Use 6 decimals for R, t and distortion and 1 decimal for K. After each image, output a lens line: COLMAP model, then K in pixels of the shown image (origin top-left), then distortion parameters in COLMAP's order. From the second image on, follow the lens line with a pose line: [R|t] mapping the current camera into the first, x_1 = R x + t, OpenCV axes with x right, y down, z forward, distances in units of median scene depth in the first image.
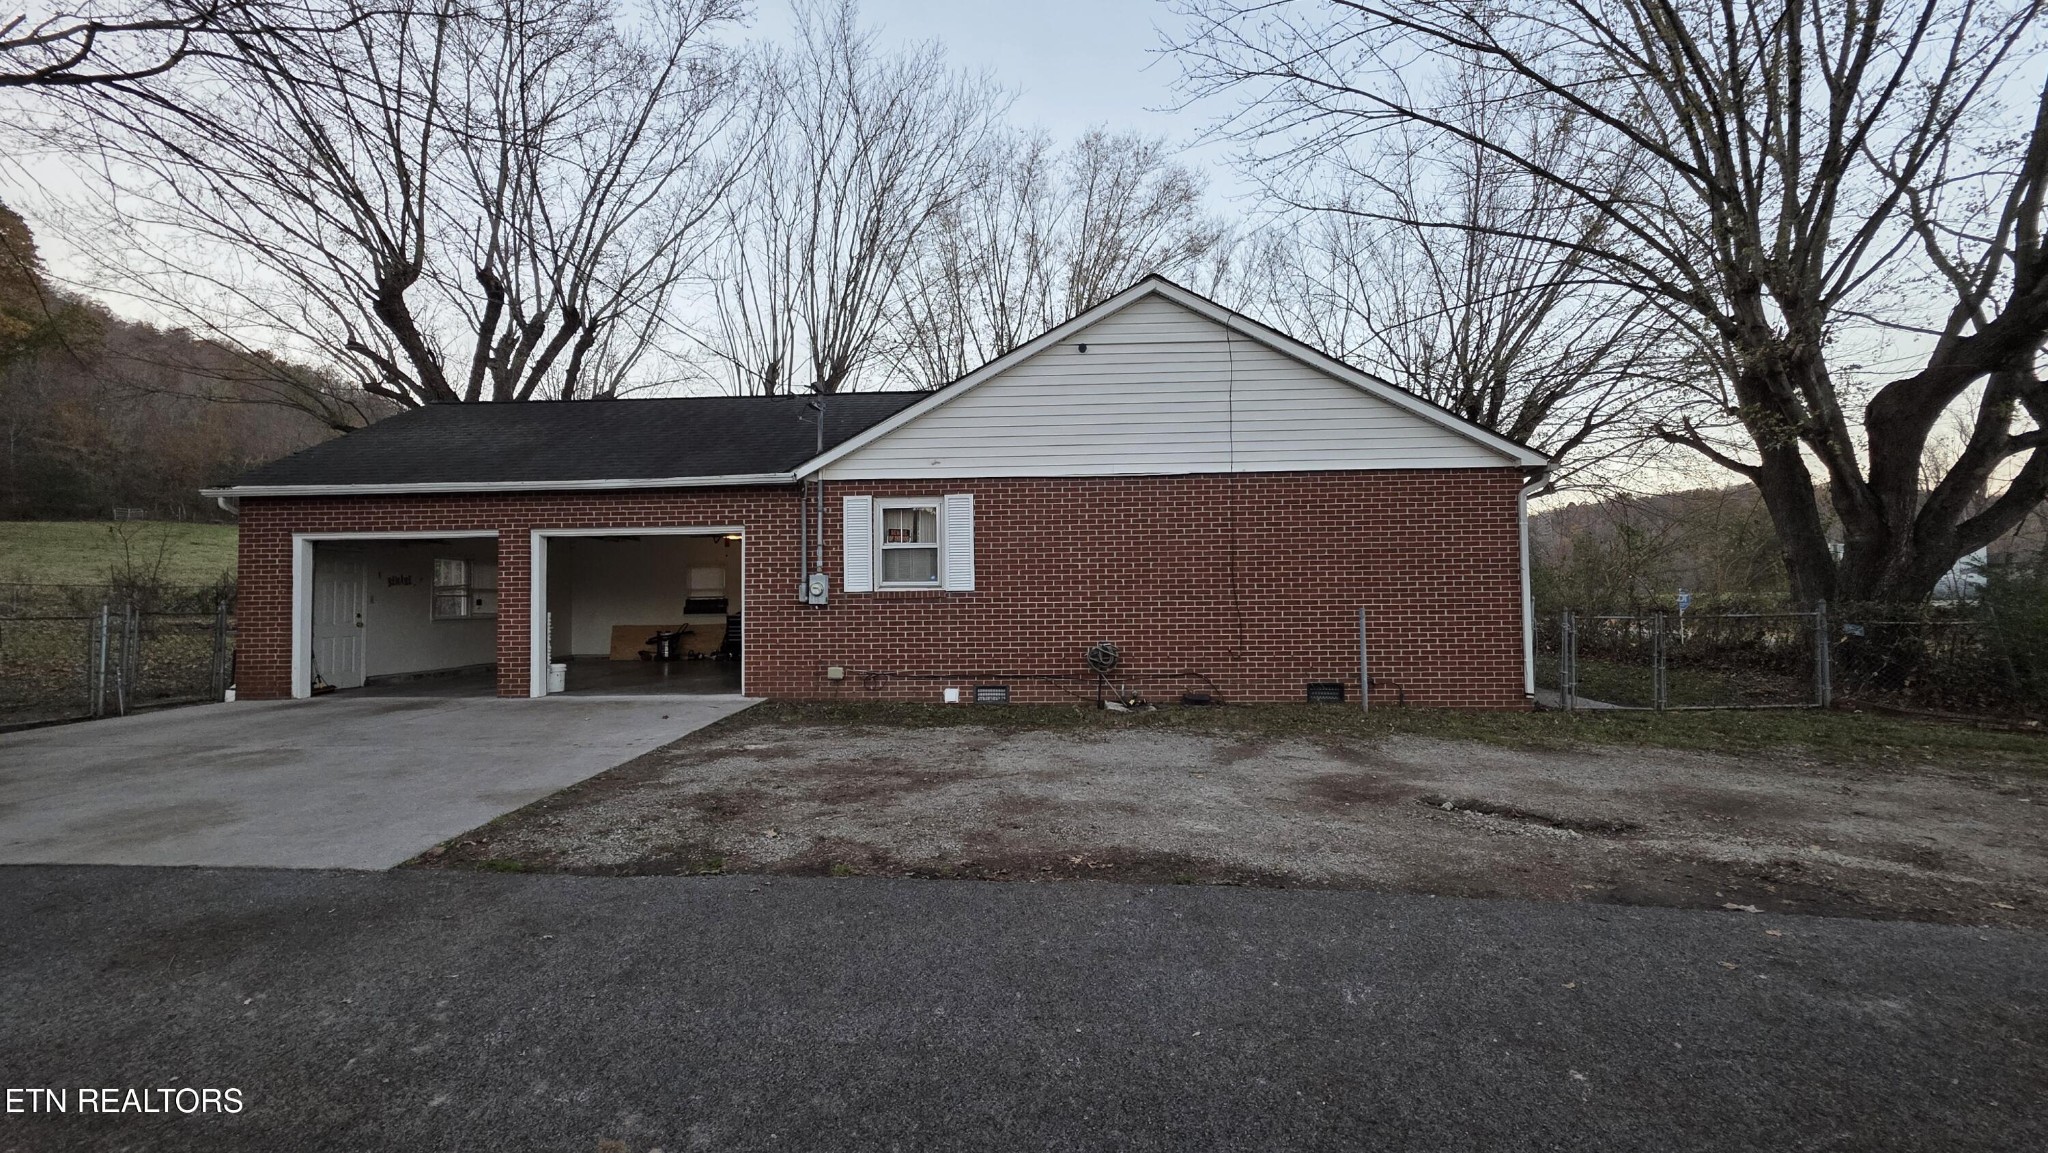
lens RADIAL K [[819.9, 0, 1027.1], [0, 819.9, 567.0], [0, 0, 1]] dist [0.003978, -0.001443]
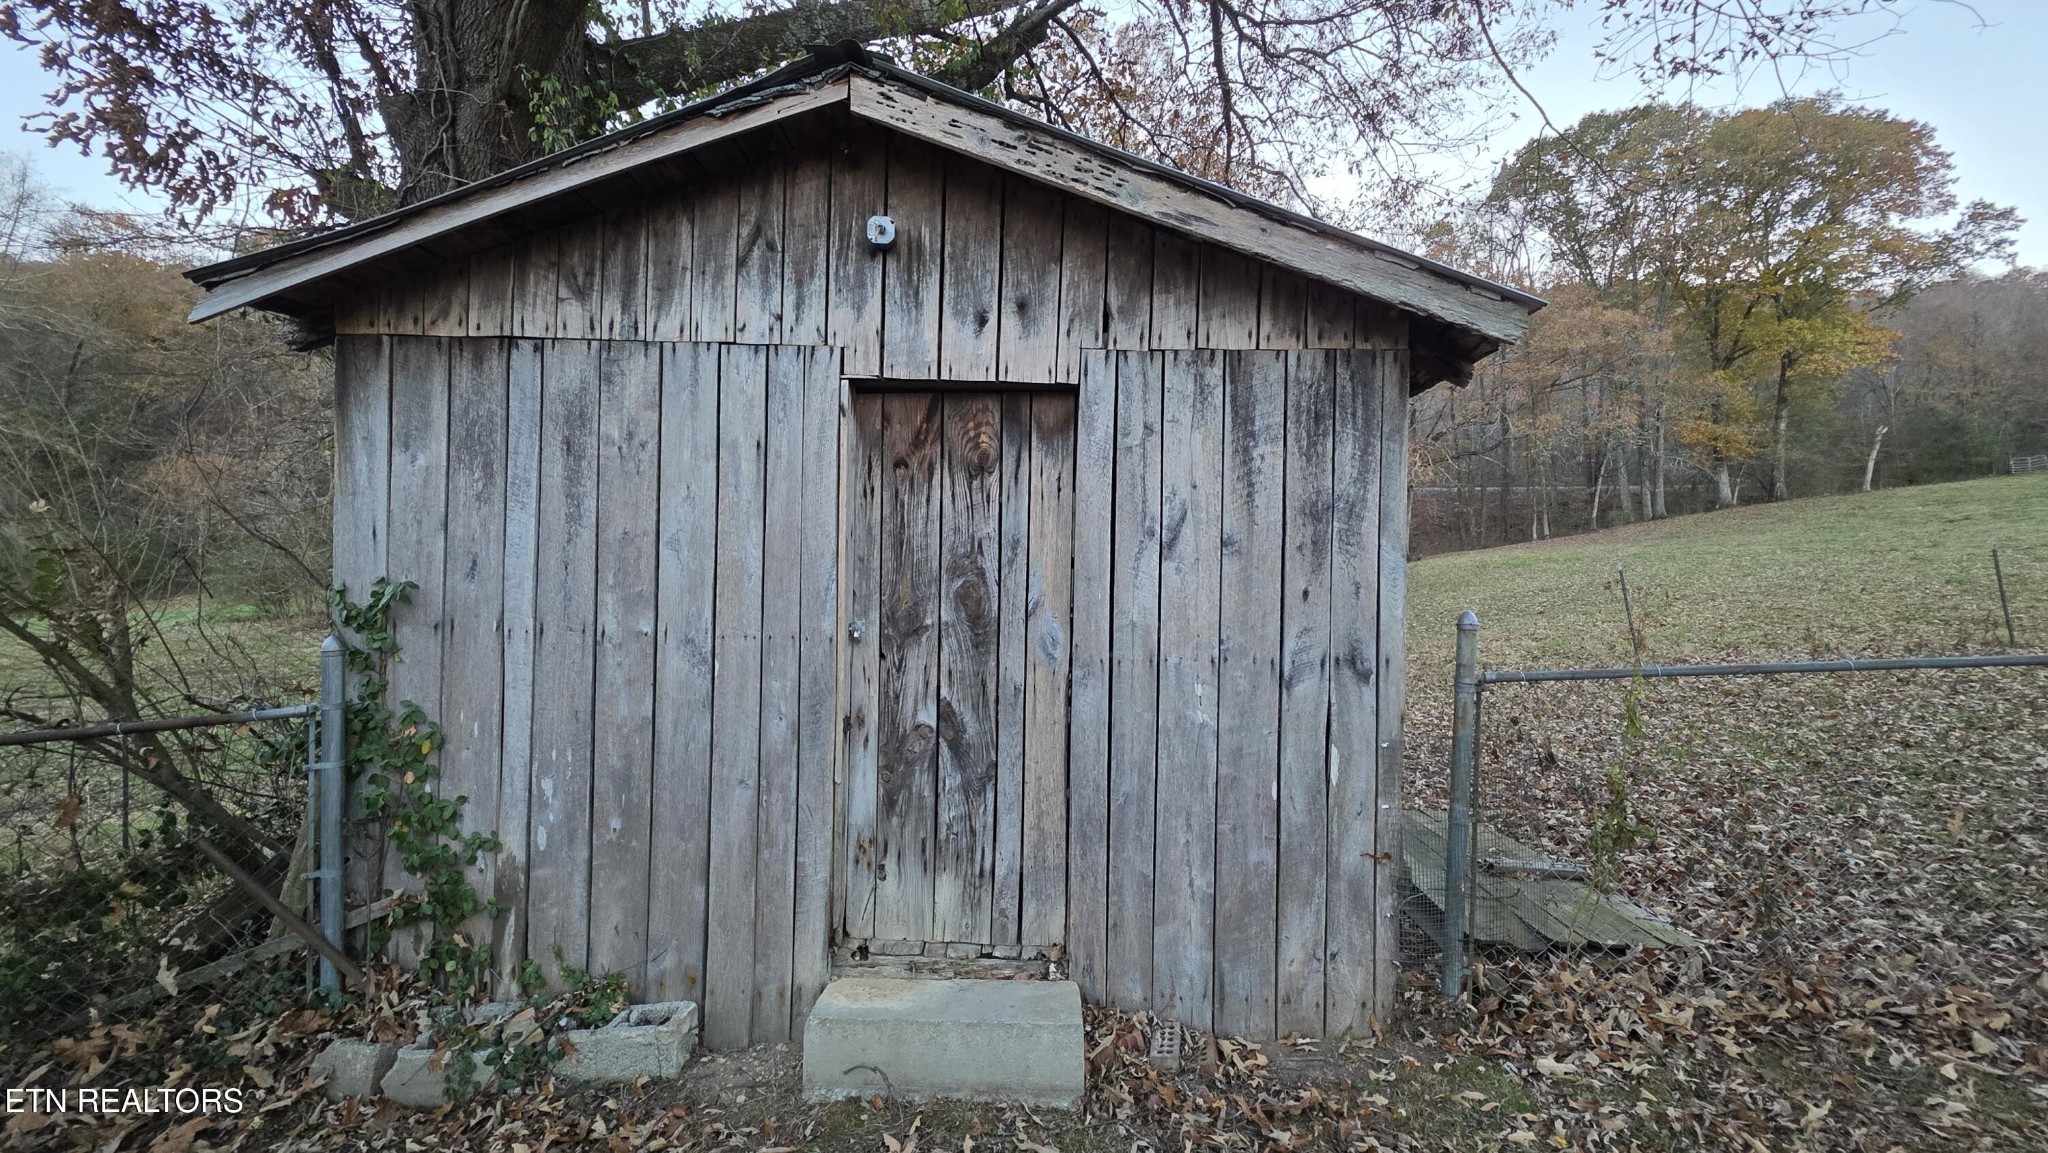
lens RADIAL K [[819.9, 0, 1022.6], [0, 819.9, 582.4], [0, 0, 1]] dist [0.003978, -0.001443]
pose [[-0.038205, 0.001847, -0.999268, -2.406747], [0.052627, 0.998614, -0.000167, -0.027067], [0.997883, -0.052595, -0.038249, 0.691040]]
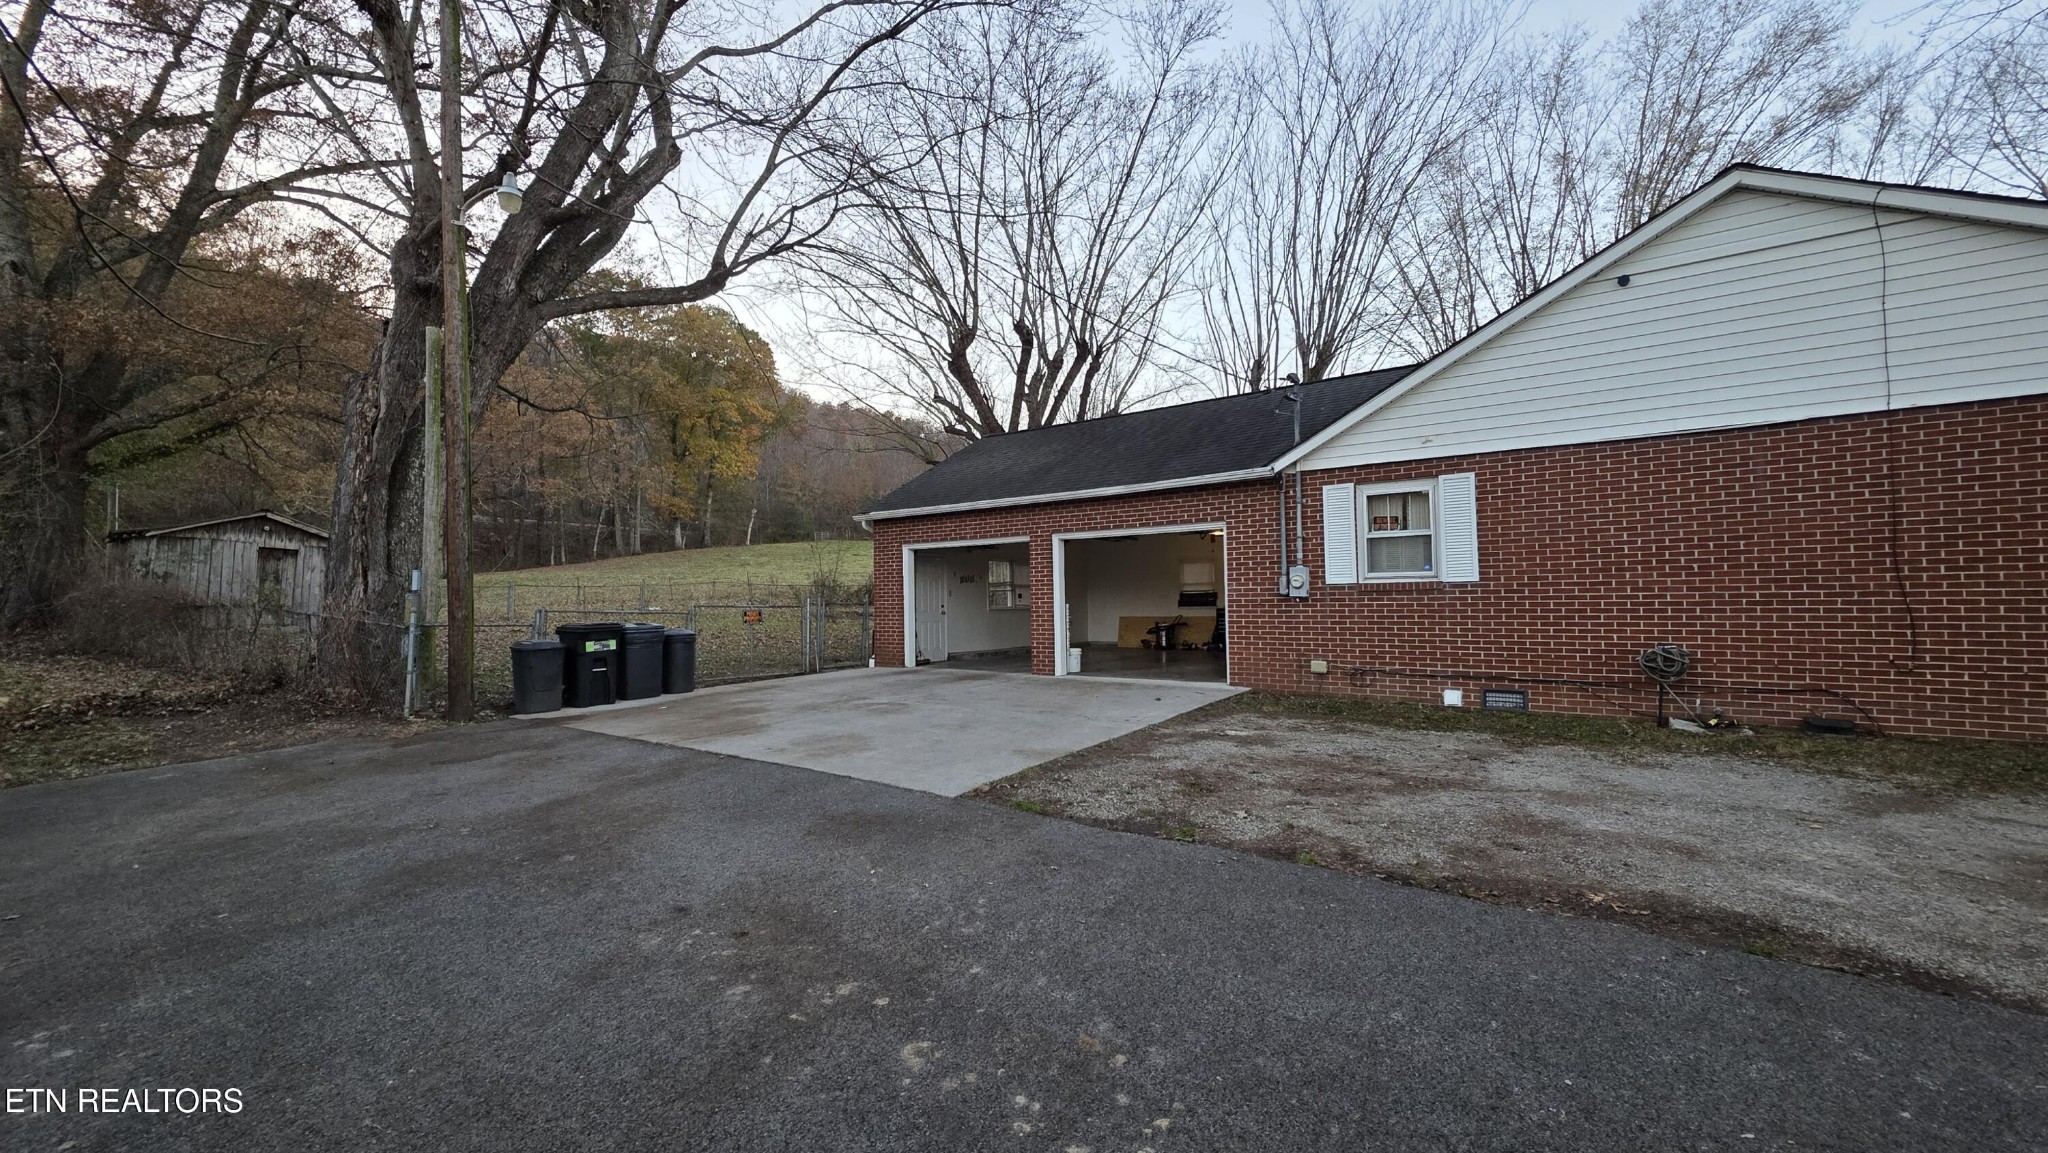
lens RADIAL K [[819.9, 0, 1024.2], [0, 819.9, 564.7], [0, 0, 1]] dist [0.003978, -0.001443]
pose [[0.831044, -0.023097, -0.555727, 0.020449], [0.025457, 0.999670, -0.003479, 0.001556], [0.555624, -0.011256, 0.831358, -0.009131]]
